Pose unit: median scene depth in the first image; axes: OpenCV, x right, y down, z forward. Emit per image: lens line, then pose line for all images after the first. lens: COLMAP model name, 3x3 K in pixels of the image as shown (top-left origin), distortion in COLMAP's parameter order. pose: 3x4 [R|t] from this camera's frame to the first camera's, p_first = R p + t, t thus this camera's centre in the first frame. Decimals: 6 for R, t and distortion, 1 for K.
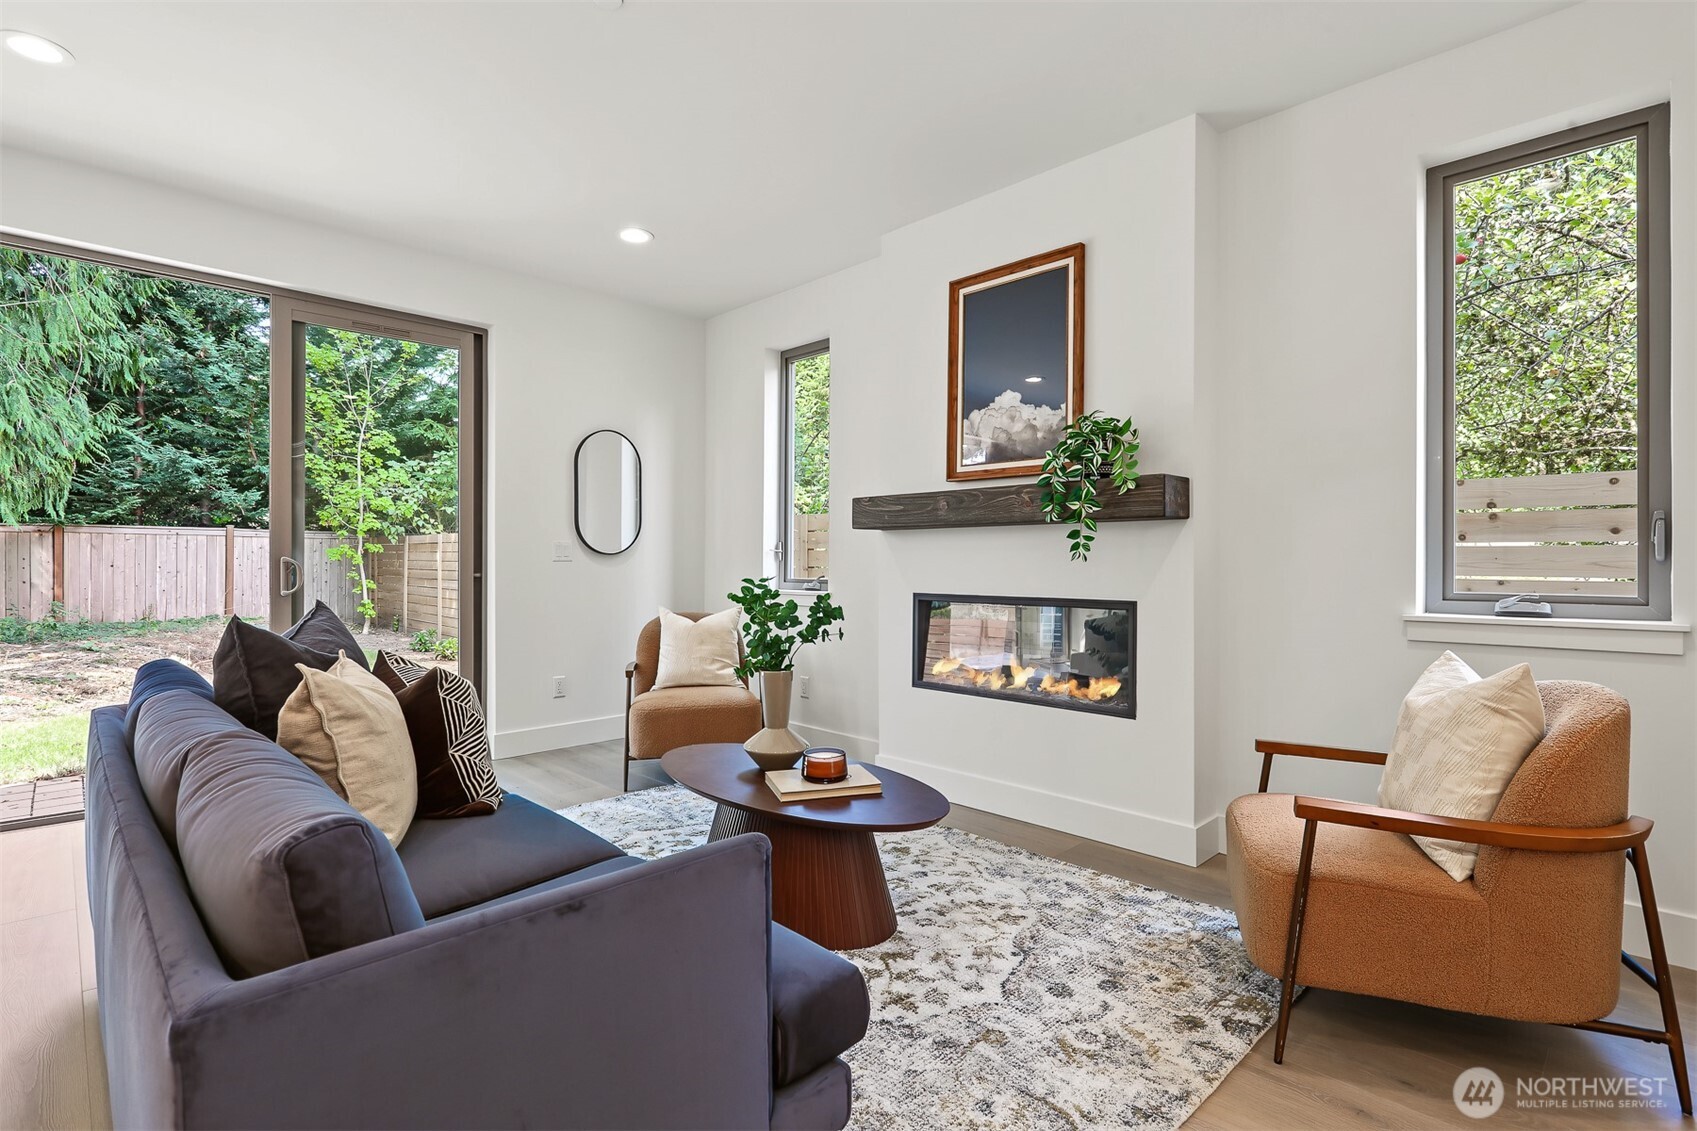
lens RADIAL K [[809.6, 0, 844.7], [0, 809.6, 558.4], [0, 0, 1]] dist [-0.009719, 0.001099]
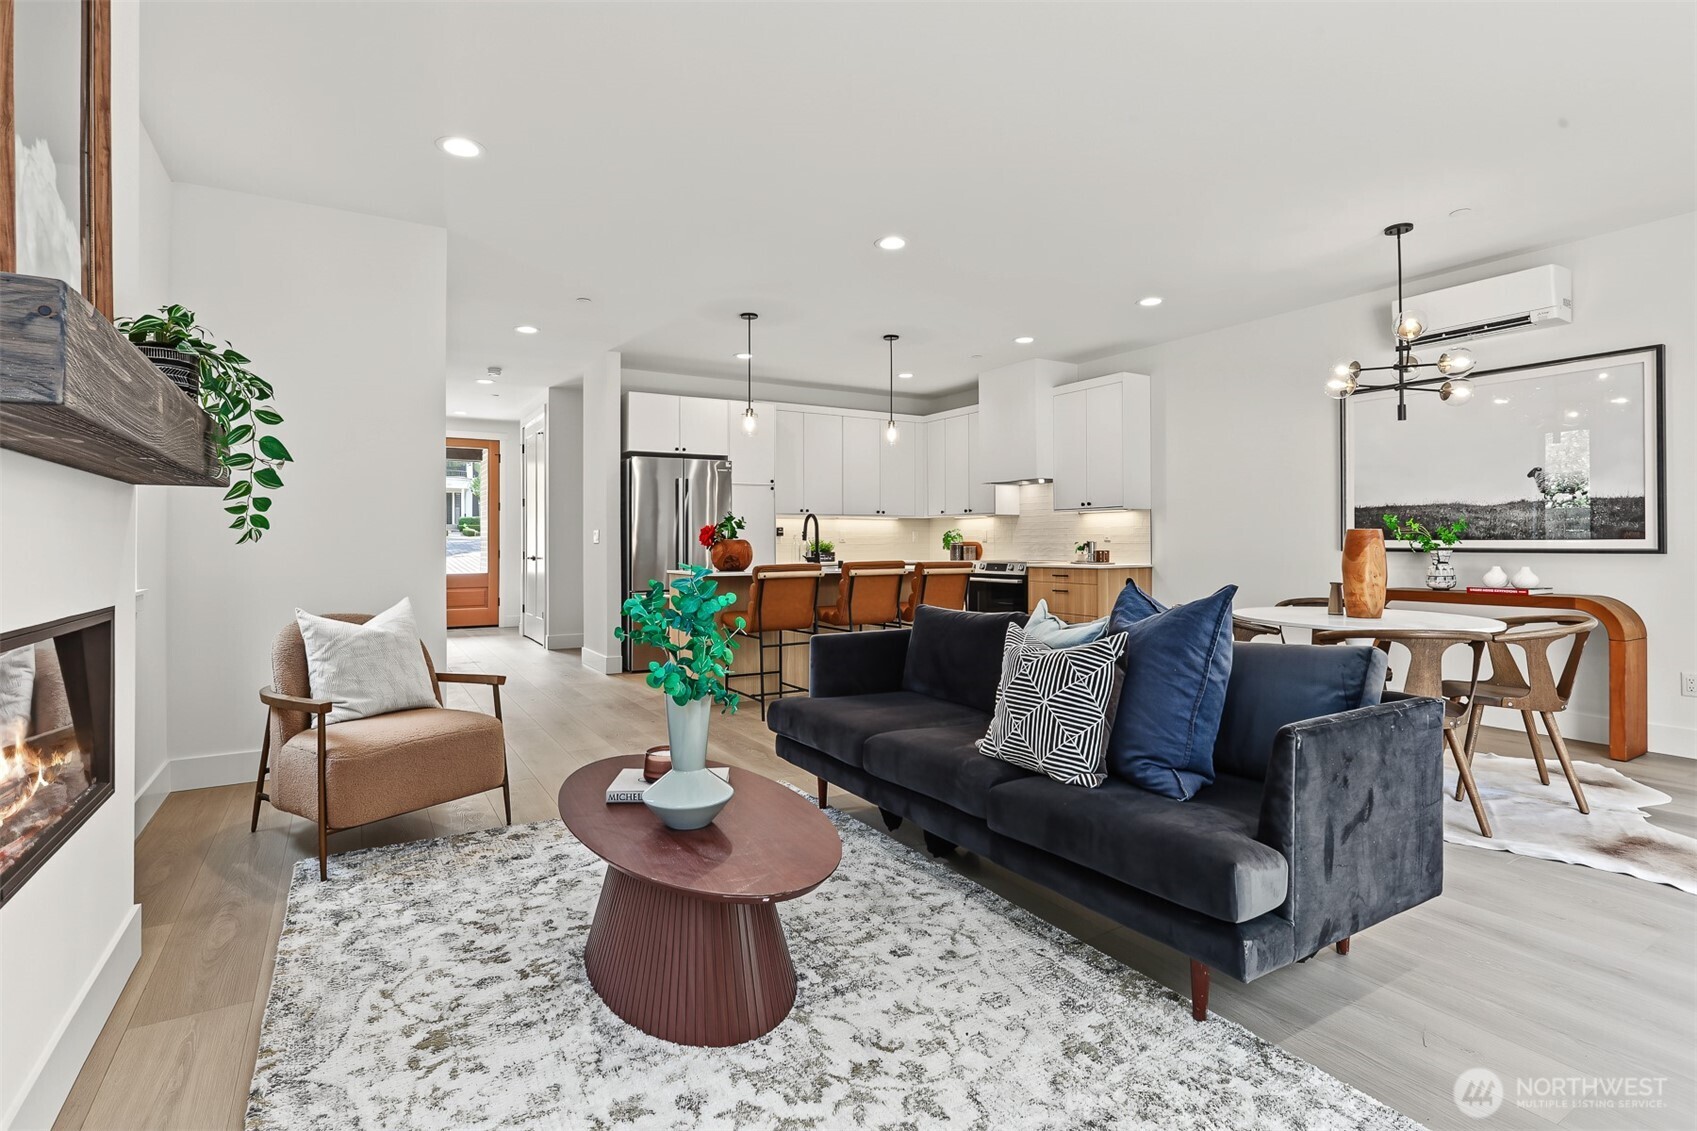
lens RADIAL K [[816.2, 0, 839.5], [0, 816.2, 537.6], [0, 0, 1]] dist [-0.010234, 0.001016]
pose [[-0.971782, 0.002587, 0.235868, -0.292906], [-0.000068, 0.999937, -0.011247, 0.005133], [-0.235882, -0.010946, -0.971720, 1.258327]]
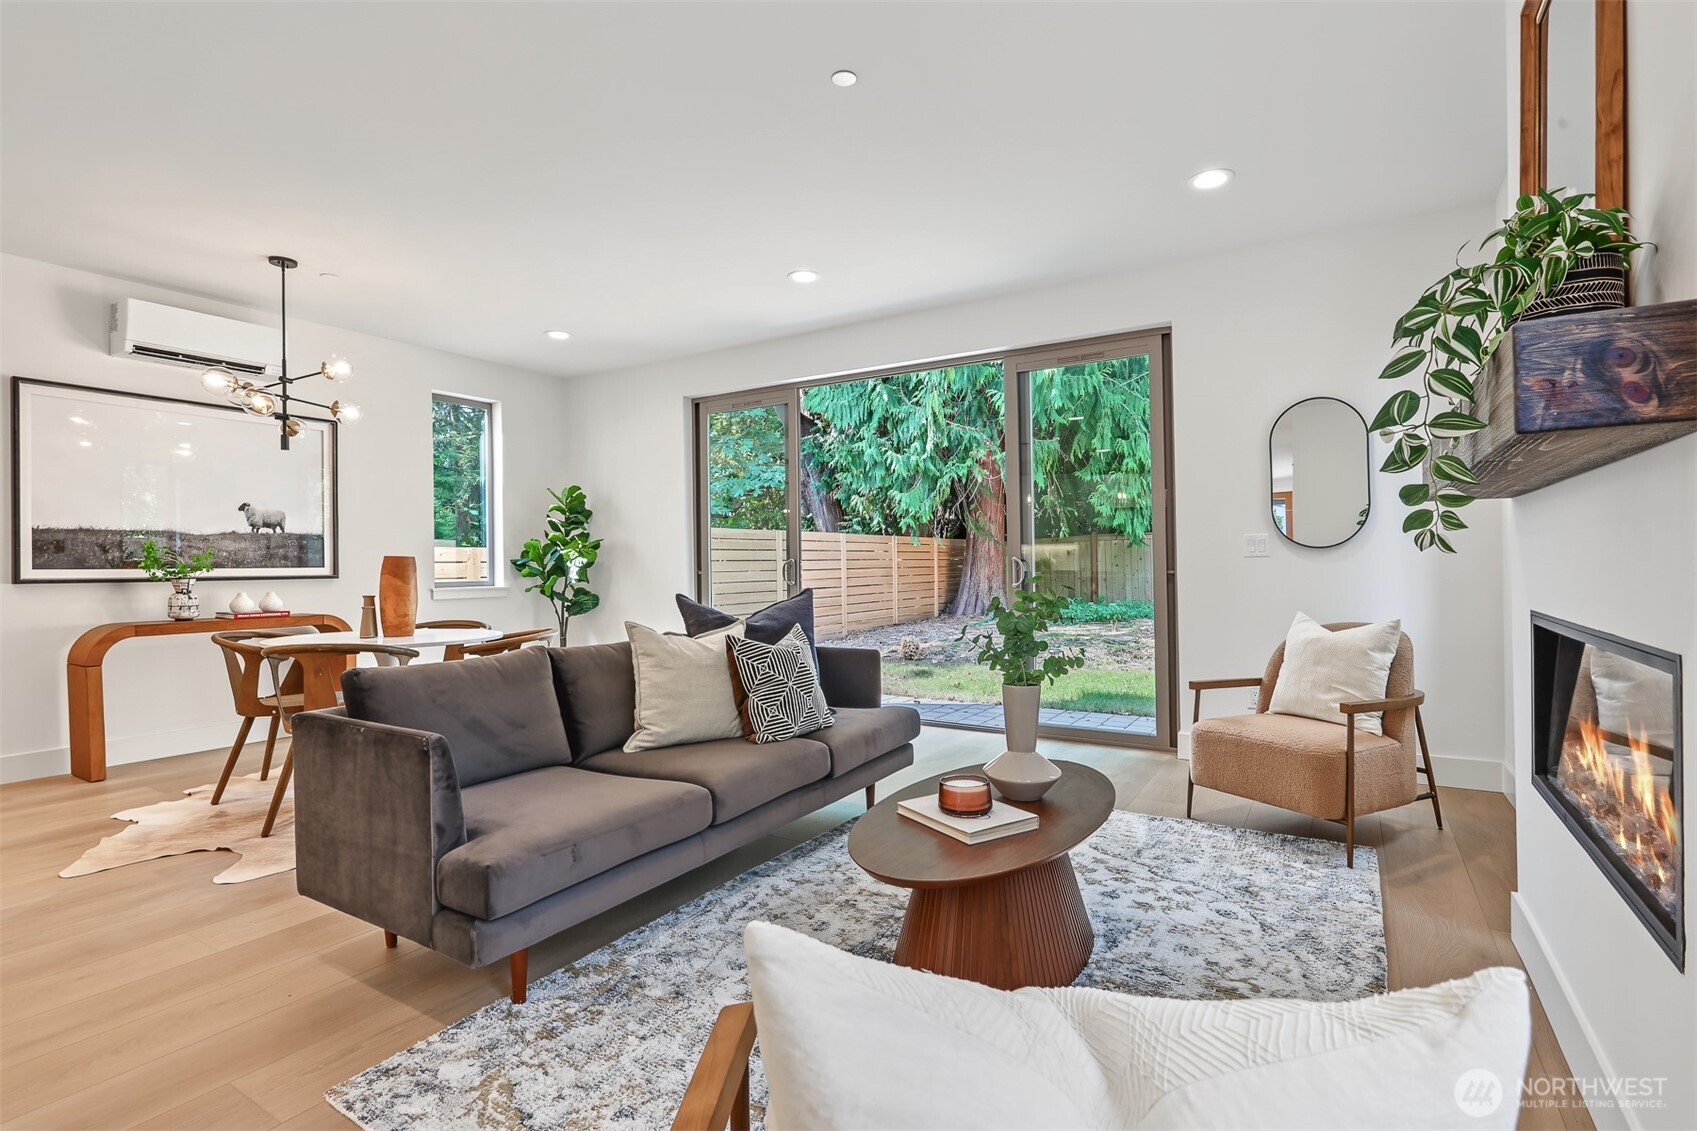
lens RADIAL K [[809.6, 0, 844.7], [0, 809.6, 558.4], [0, 0, 1]] dist [-0.009719, 0.001099]
pose [[0.232776, -0.010153, -0.972477, 0.534456], [0.016853, 0.999837, -0.006405, 0.003884], [0.972384, -0.014898, 0.232910, 0.458255]]
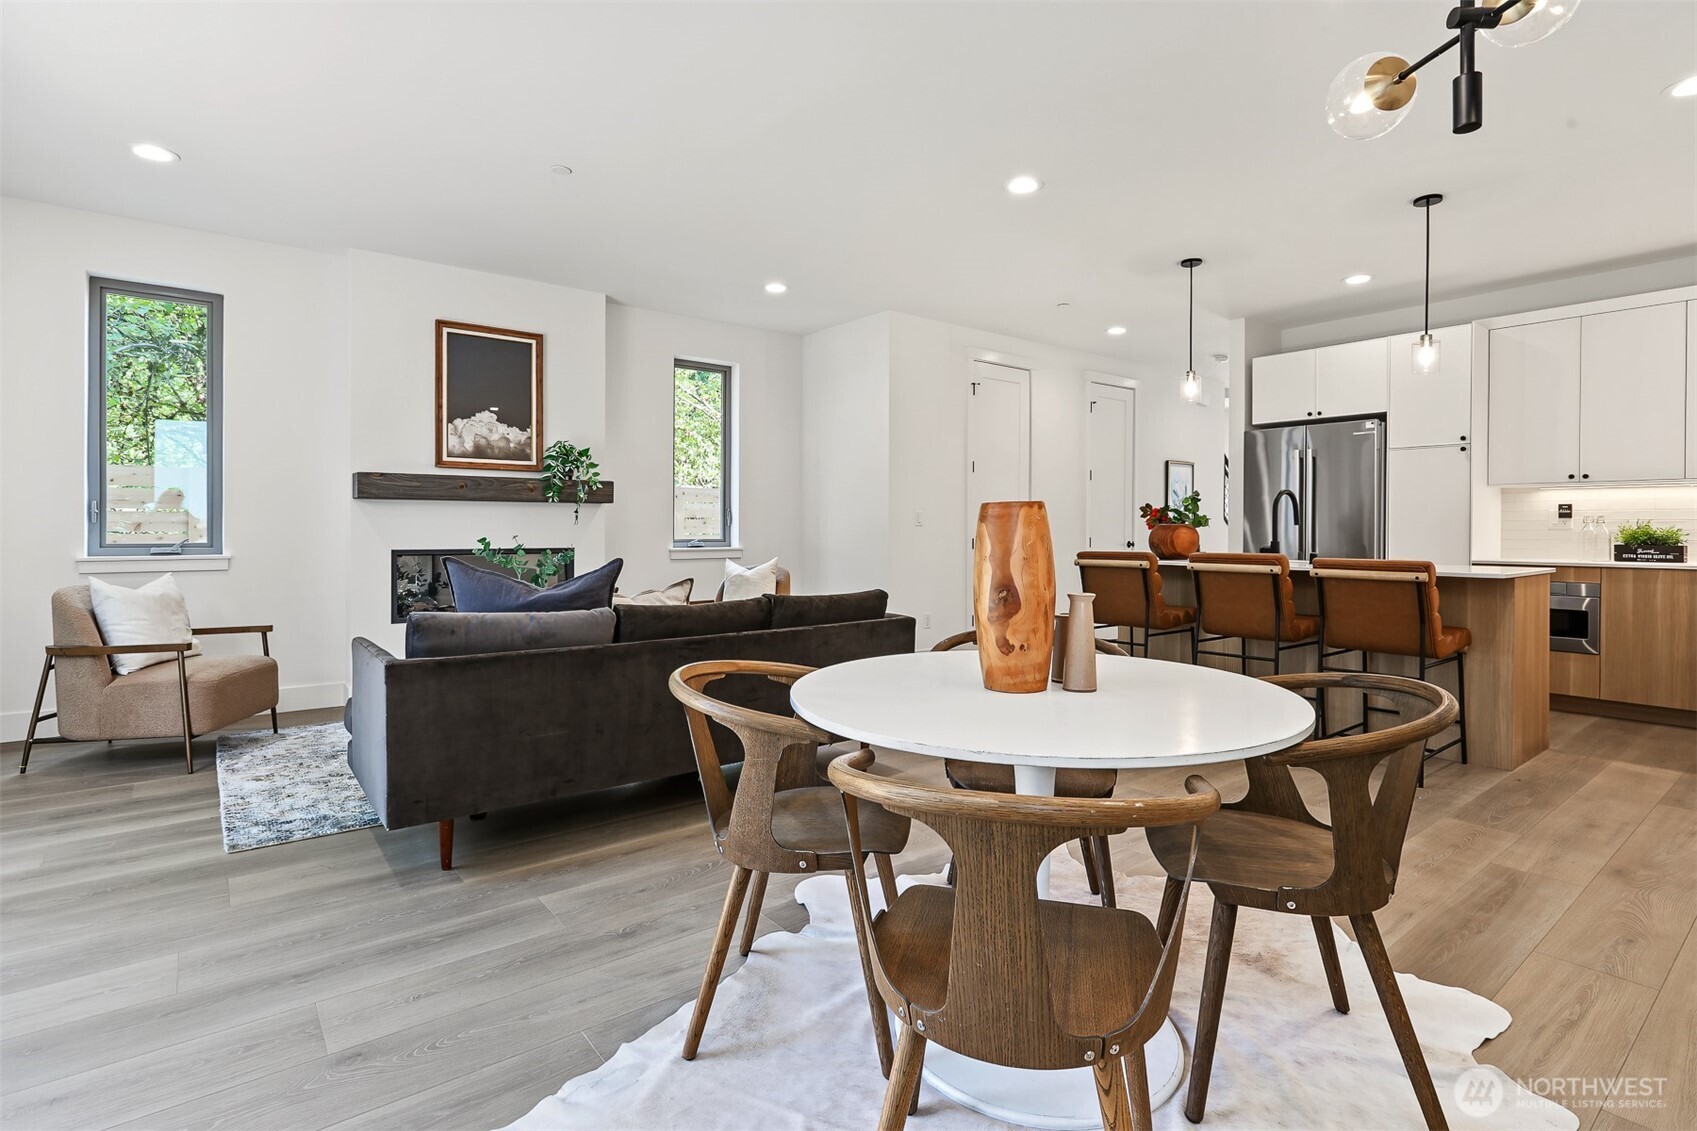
lens RADIAL K [[816.2, 0, 839.5], [0, 816.2, 537.6], [0, 0, 1]] dist [-0.010234, 0.001016]
pose [[0.109241, -0.015621, 0.993893, -1.174974], [-0.008452, 0.999826, 0.016643, -0.004067], [-0.993979, -0.010218, 0.109090, 0.178450]]
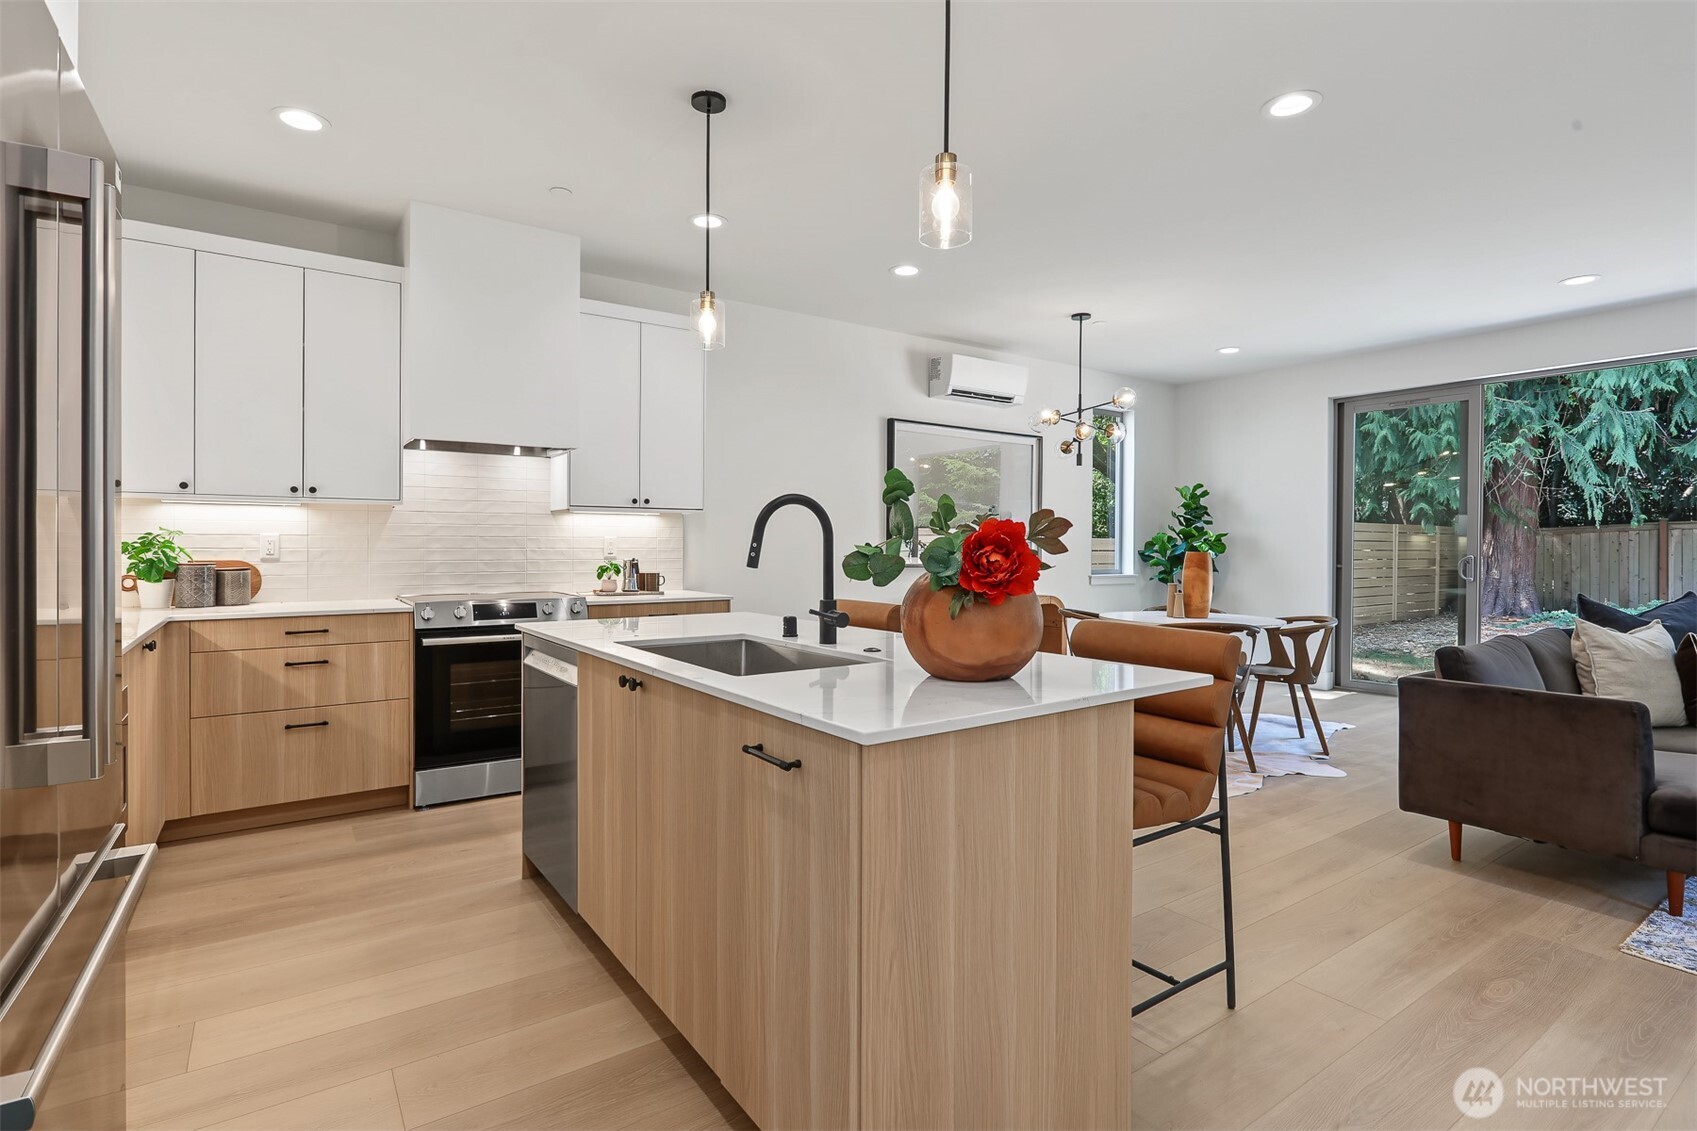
lens RADIAL K [[821.6, 0, 846.2], [0, 821.6, 555.2], [0, 0, 1]] dist [-0.012208, 0.000916]
pose [[-0.176842, 0.006596, -0.984217, 0.768129], [0.002627, 0.999977, 0.006229, -0.021827], [0.984236, -0.001483, -0.176856, -0.220271]]
